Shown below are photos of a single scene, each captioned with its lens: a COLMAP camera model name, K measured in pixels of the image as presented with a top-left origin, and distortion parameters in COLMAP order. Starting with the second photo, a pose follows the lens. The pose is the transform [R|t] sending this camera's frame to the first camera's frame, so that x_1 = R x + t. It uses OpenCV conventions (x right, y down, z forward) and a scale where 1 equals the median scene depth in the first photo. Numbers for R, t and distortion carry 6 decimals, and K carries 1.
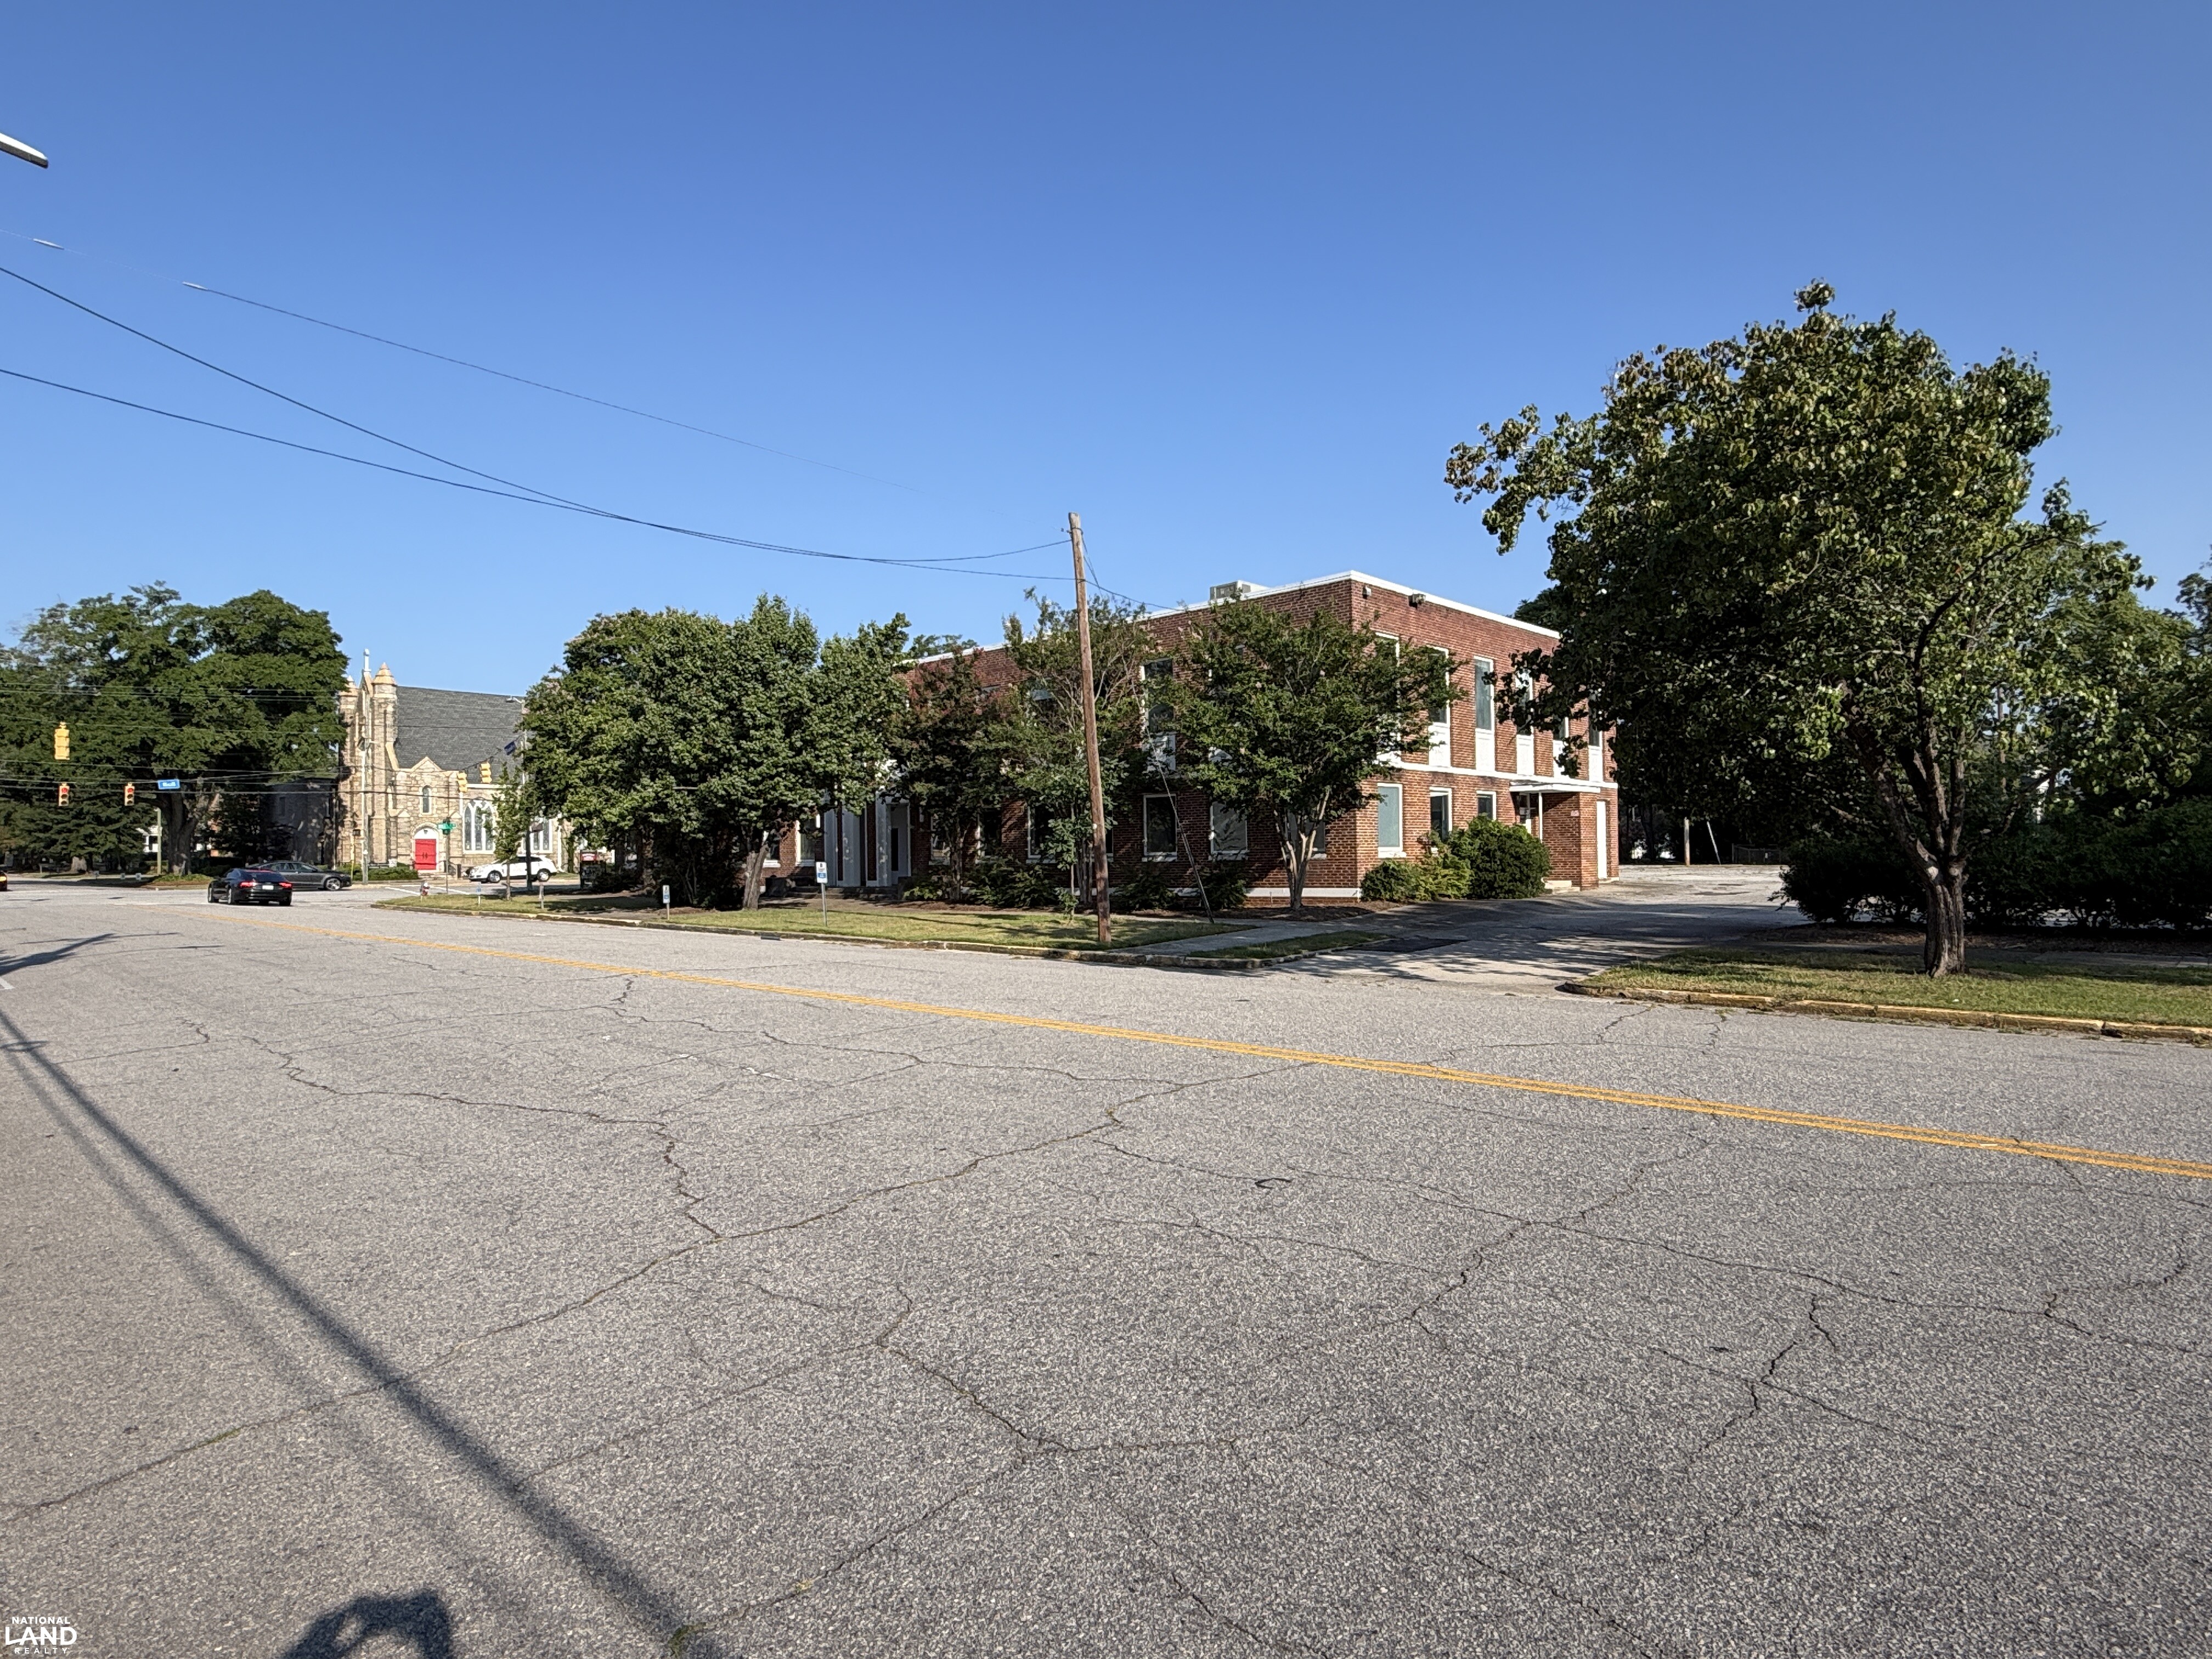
lens RADIAL K [[1234.0, 0, 1104.2], [0, 1234.0, 831.5], [0, 0, 1]] dist [0.007071, 0.000186]
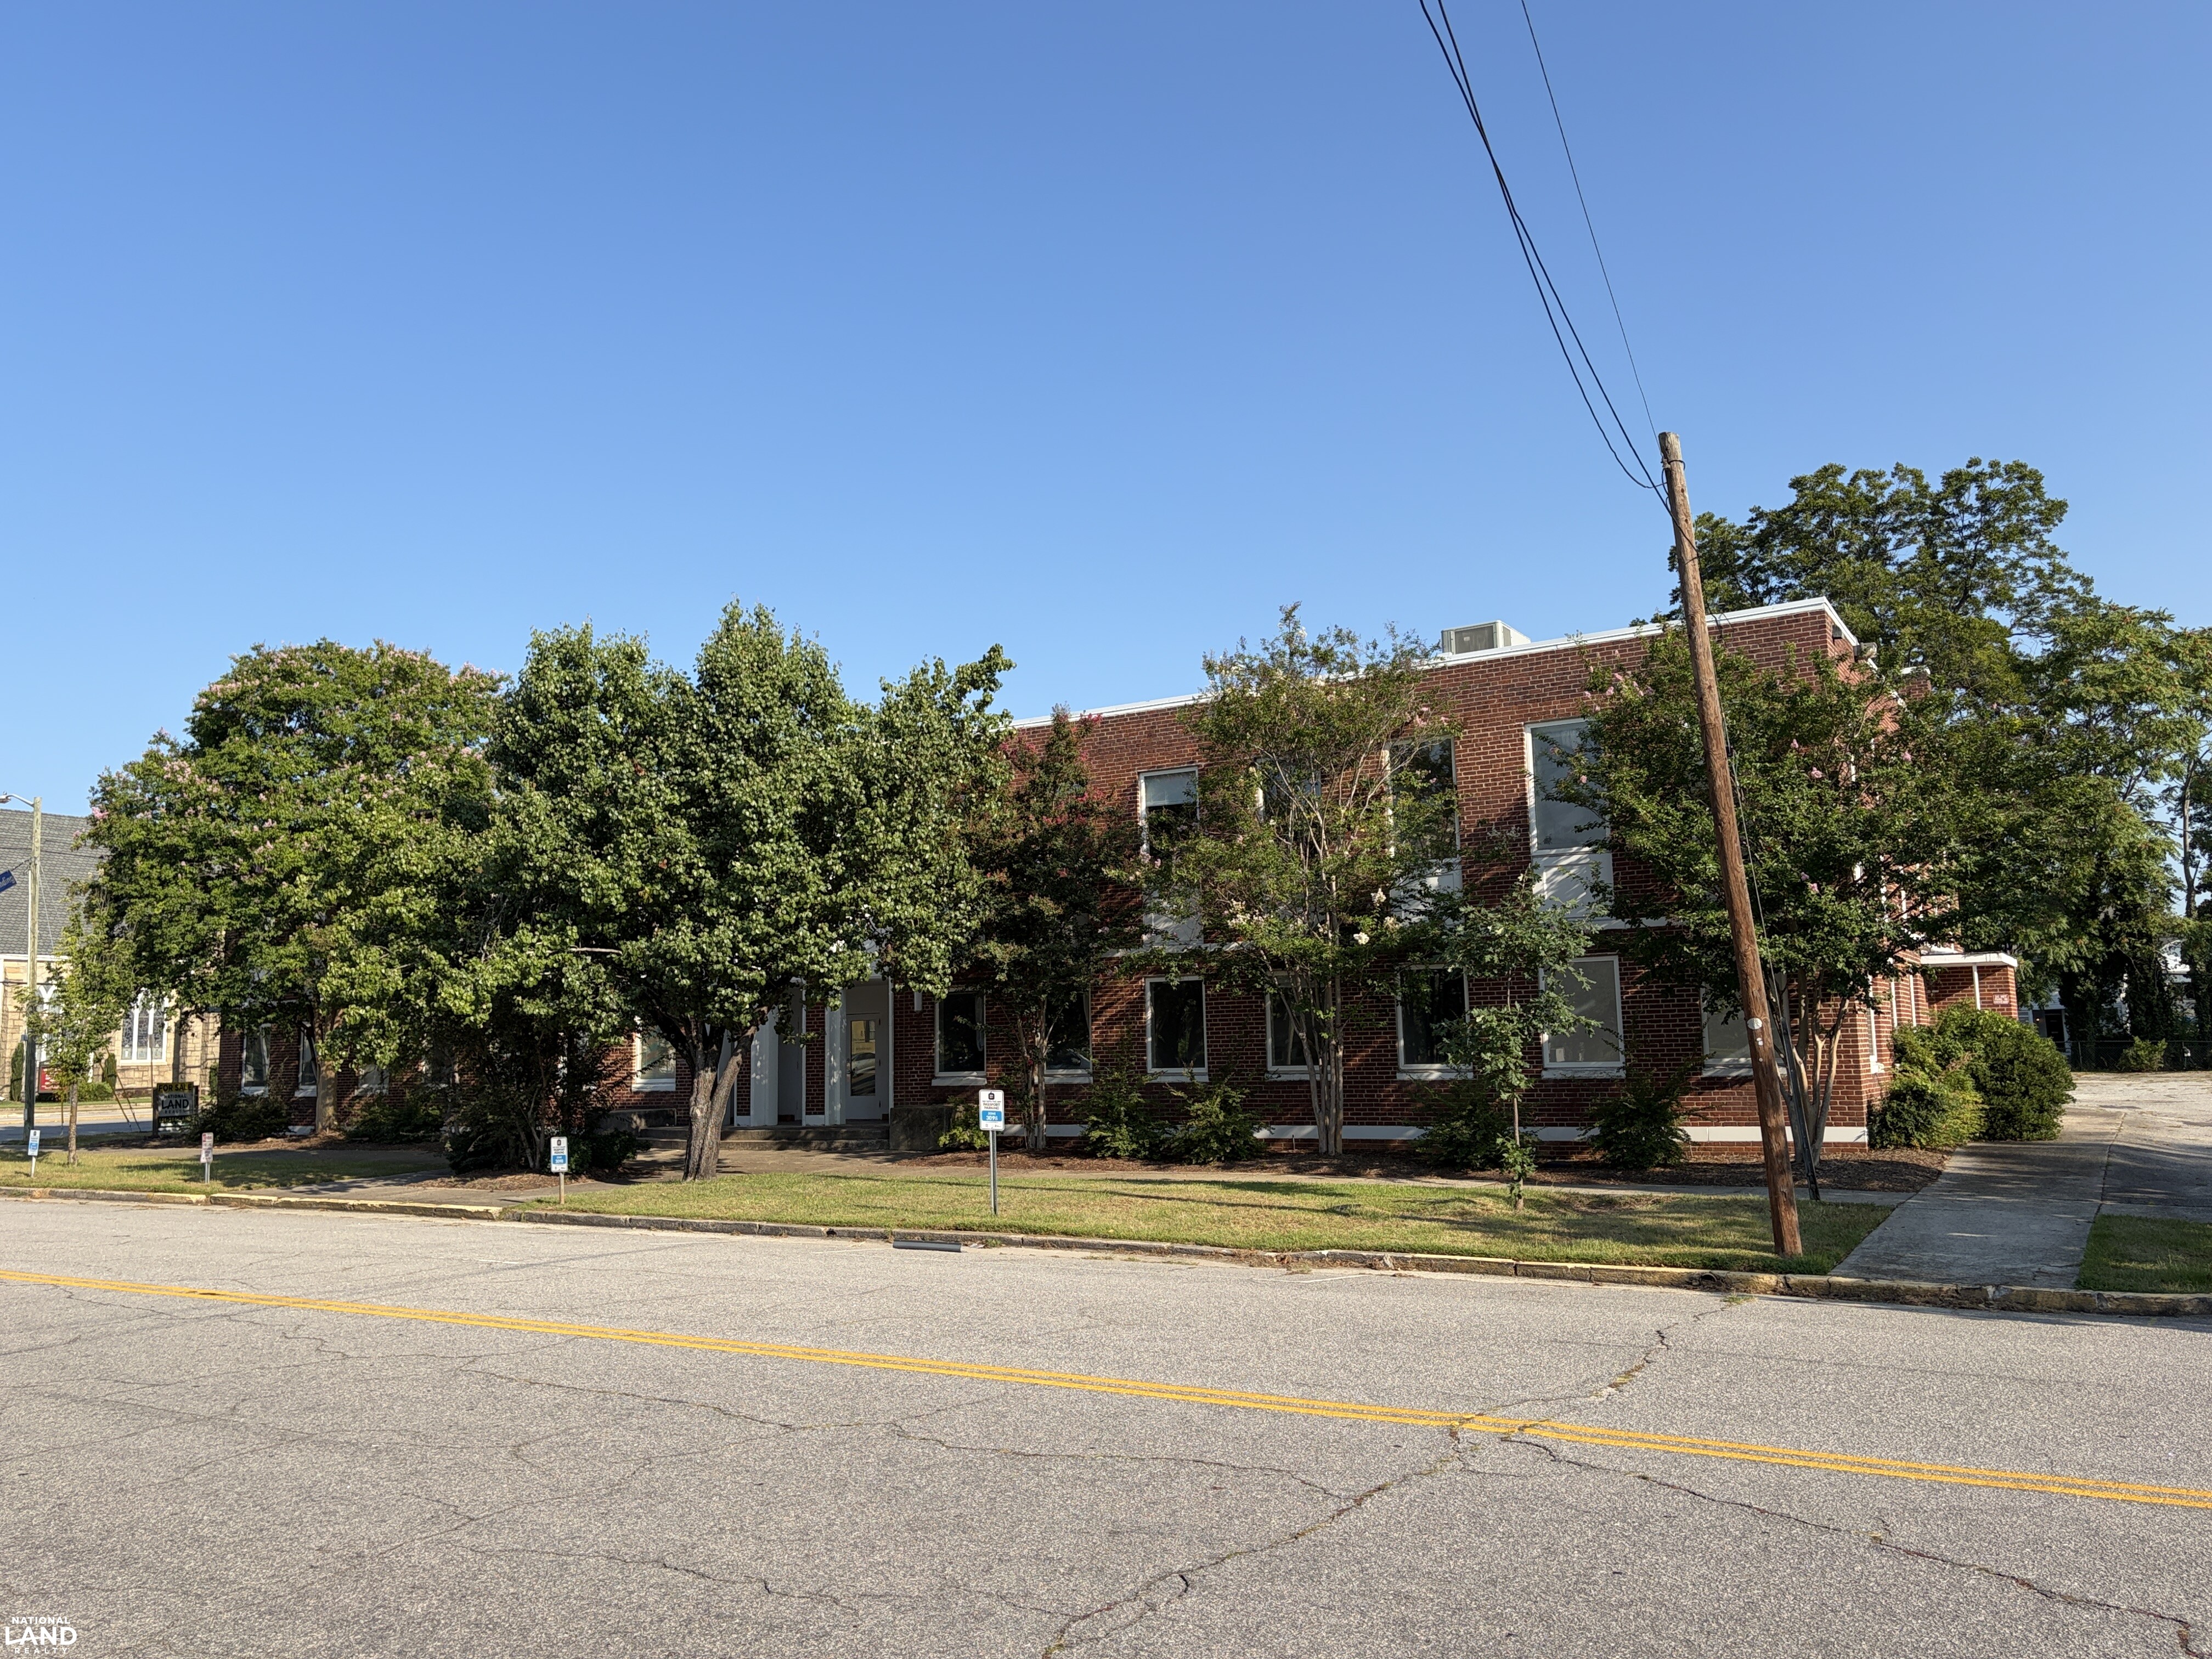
lens RADIAL K [[1668.8, 0, 1106.5], [0, 1668.8, 826.8], [0, 0, 1]] dist [0.042238, -0.000883]
pose [[0.975161, 0.023239, 0.220276, -0.289115], [0.002606, 0.993208, -0.116320, -0.002937], [-0.221483, 0.114005, 0.968477, 0.250125]]
